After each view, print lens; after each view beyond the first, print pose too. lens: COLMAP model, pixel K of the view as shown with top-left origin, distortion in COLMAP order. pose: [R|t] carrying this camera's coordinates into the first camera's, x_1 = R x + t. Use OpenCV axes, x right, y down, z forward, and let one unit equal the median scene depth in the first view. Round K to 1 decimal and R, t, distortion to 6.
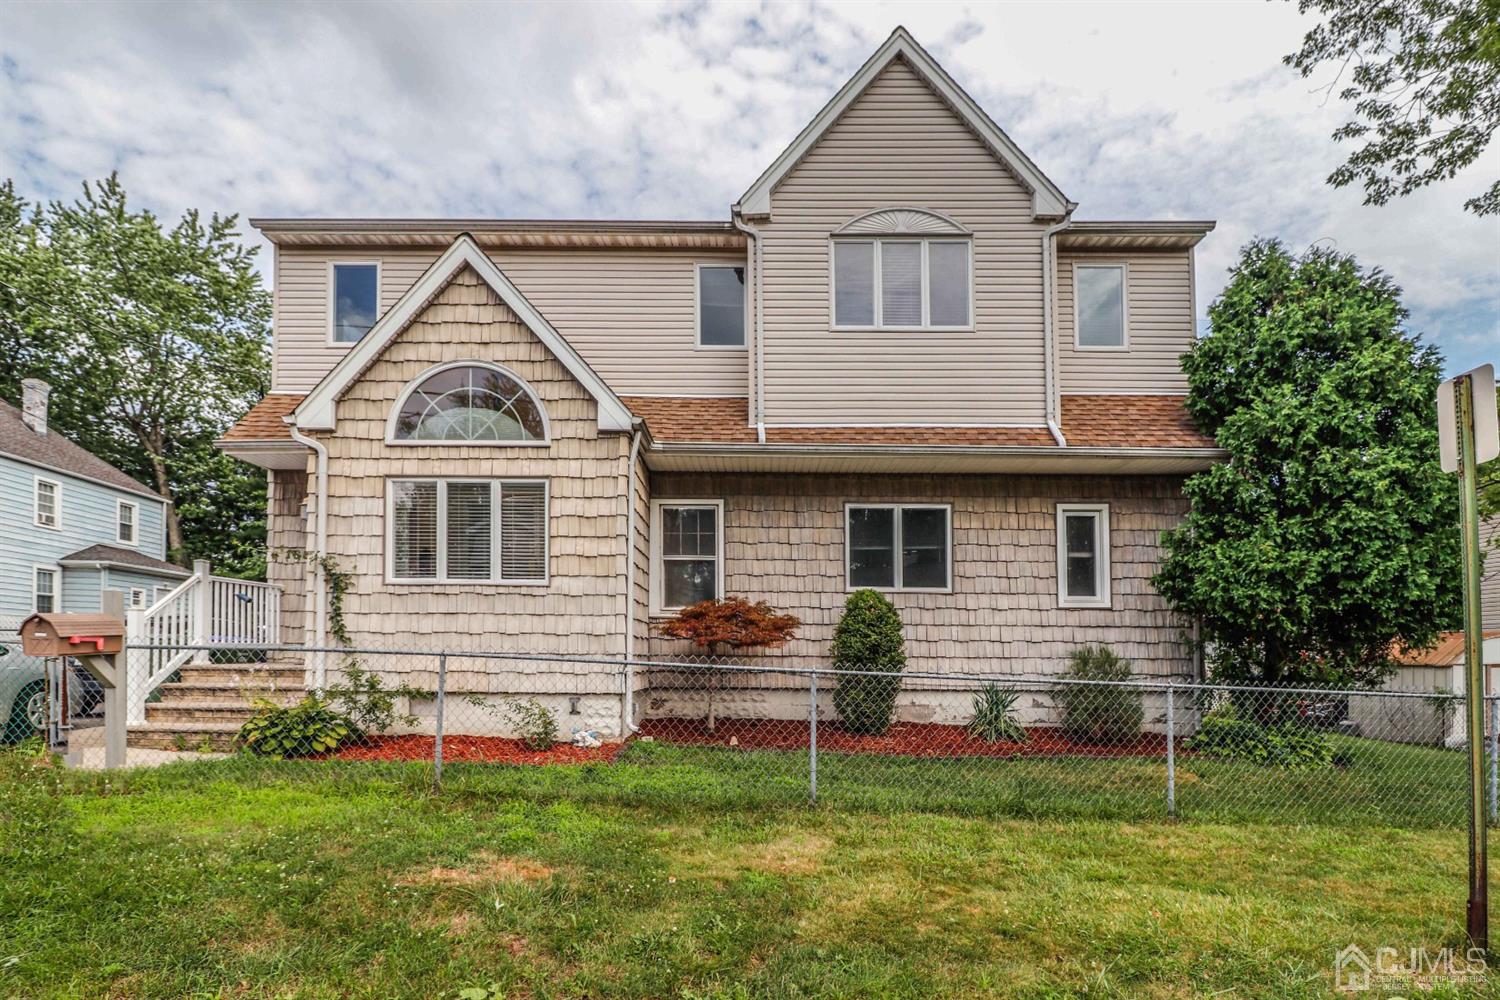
lens RADIAL K [[683.1, 0, 578.2], [0, 683.1, 631.8], [0, 0, 1]] dist [-0.001956, -0.000378]
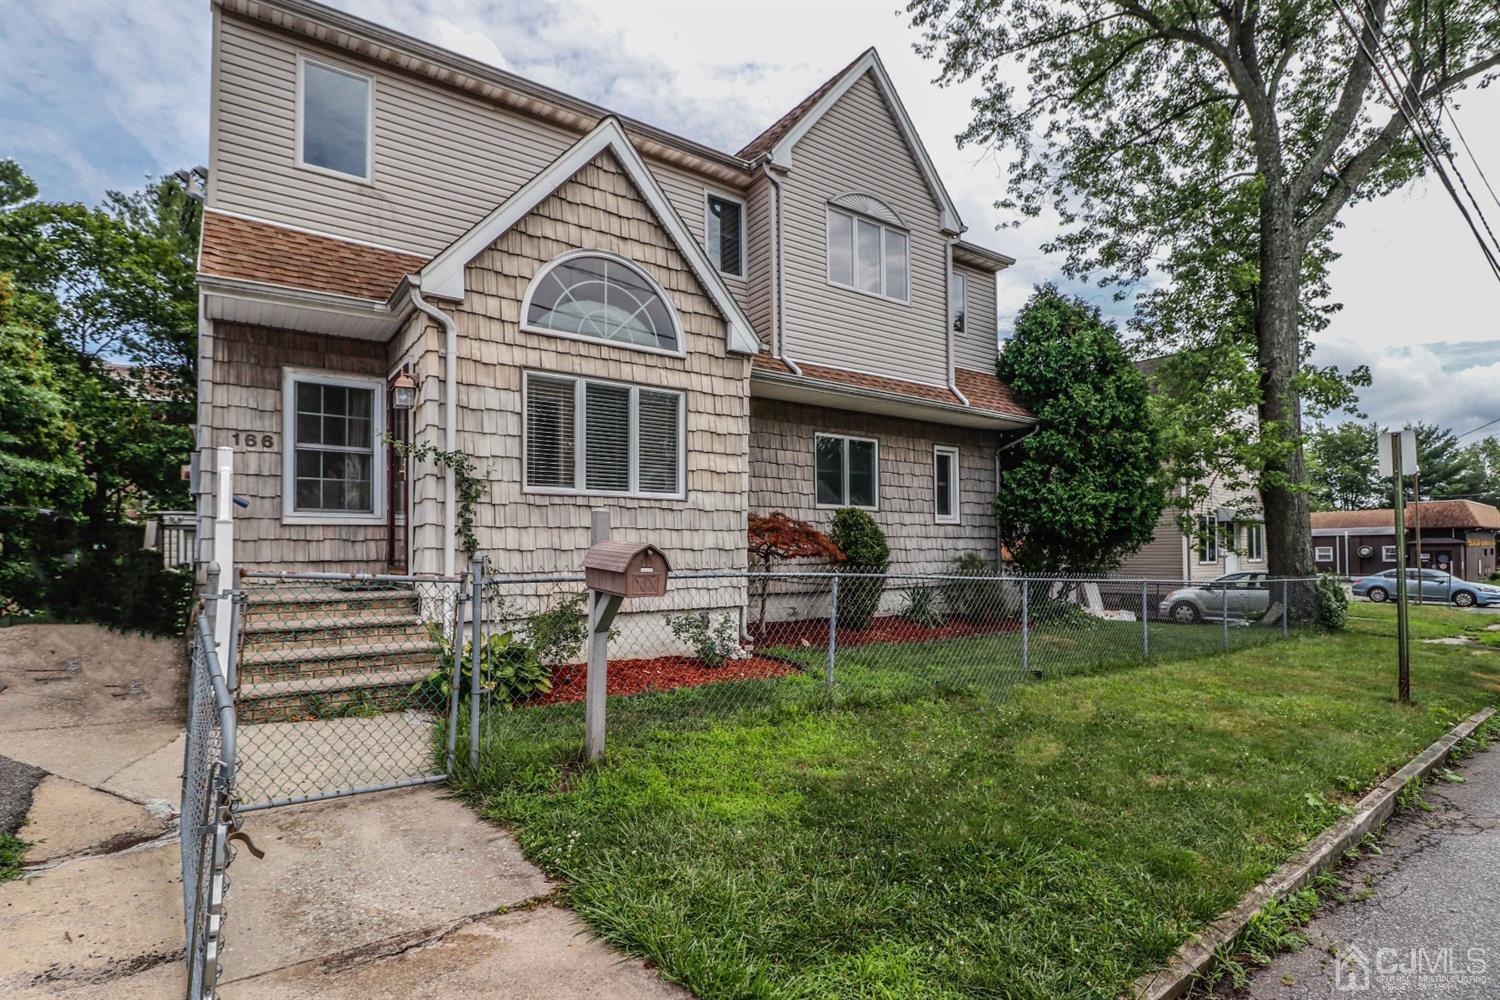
lens RADIAL K [[712.8, 0, 712.7], [0, 712.8, 532.4], [0, 0, 1]] dist [-0.002903, -0.000602]
pose [[0.829738, 0.003438, 0.558142, -0.579288], [-0.003204, 0.999994, -0.001398, -0.019899], [-0.558143, -0.000629, 0.829744, 0.125305]]
